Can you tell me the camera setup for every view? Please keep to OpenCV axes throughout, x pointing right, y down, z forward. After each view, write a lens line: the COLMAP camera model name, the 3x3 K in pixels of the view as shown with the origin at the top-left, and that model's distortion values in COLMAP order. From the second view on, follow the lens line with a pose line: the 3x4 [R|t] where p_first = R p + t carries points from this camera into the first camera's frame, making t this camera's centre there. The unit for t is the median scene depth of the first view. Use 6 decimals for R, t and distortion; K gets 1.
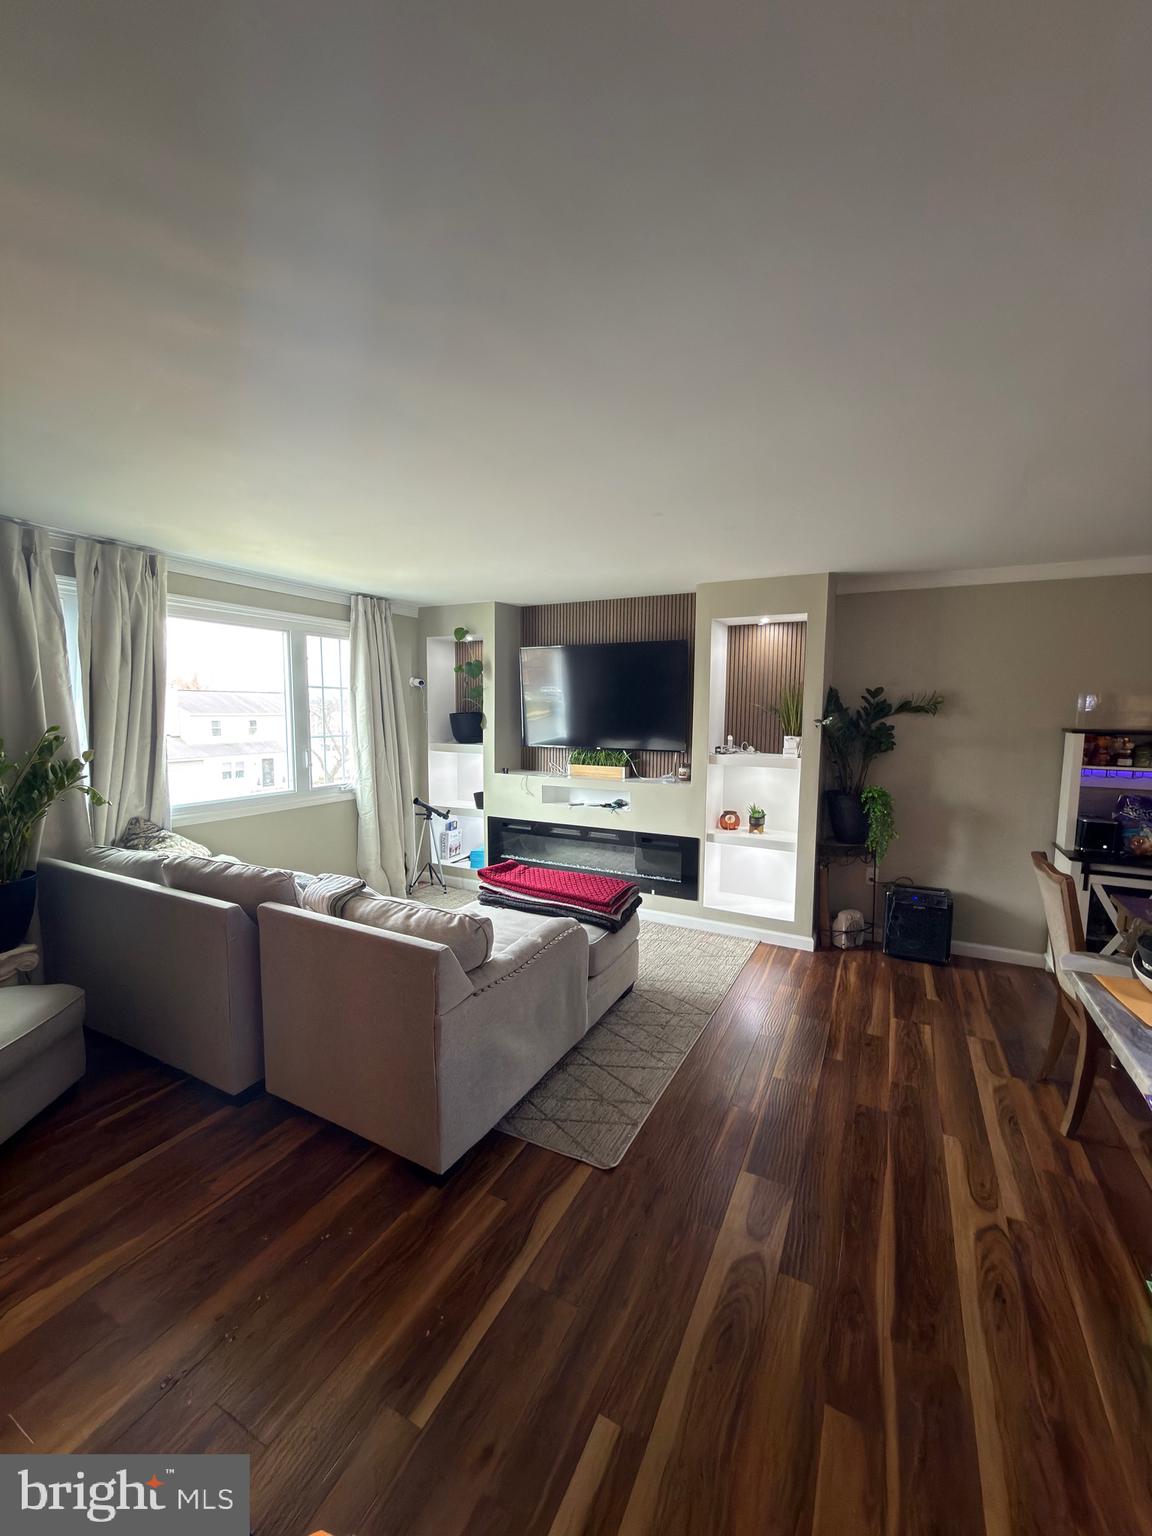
lens RADIAL K [[608.8, 0, 569.2], [0, 608.8, 768.0], [0, 0, 1]] dist [0.000839, -0.000134]
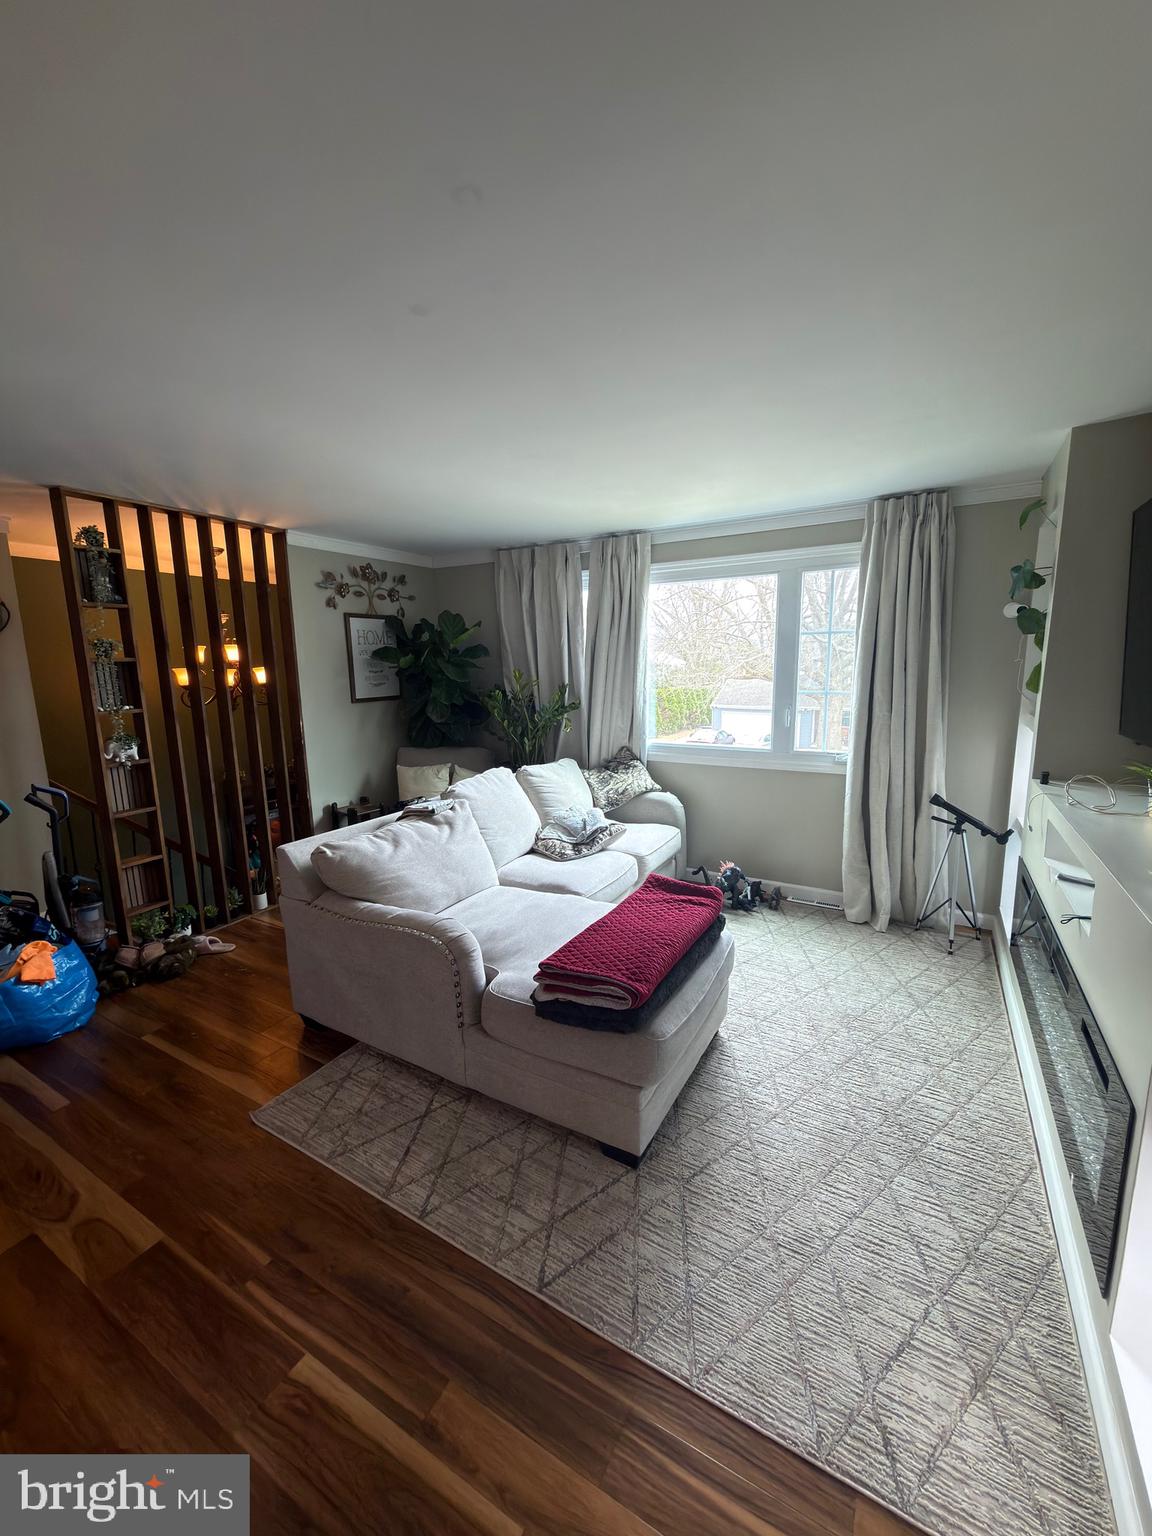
lens RADIAL K [[608.8, 0, 574.1], [0, 608.8, 769.2], [0, 0, 1]] dist [0.000839, -0.000134]
pose [[-0.027085, 0.163534, -0.986166, 0.565697], [-0.082201, 0.982822, 0.165237, -0.074731], [0.996248, 0.085540, -0.013177, 0.877692]]
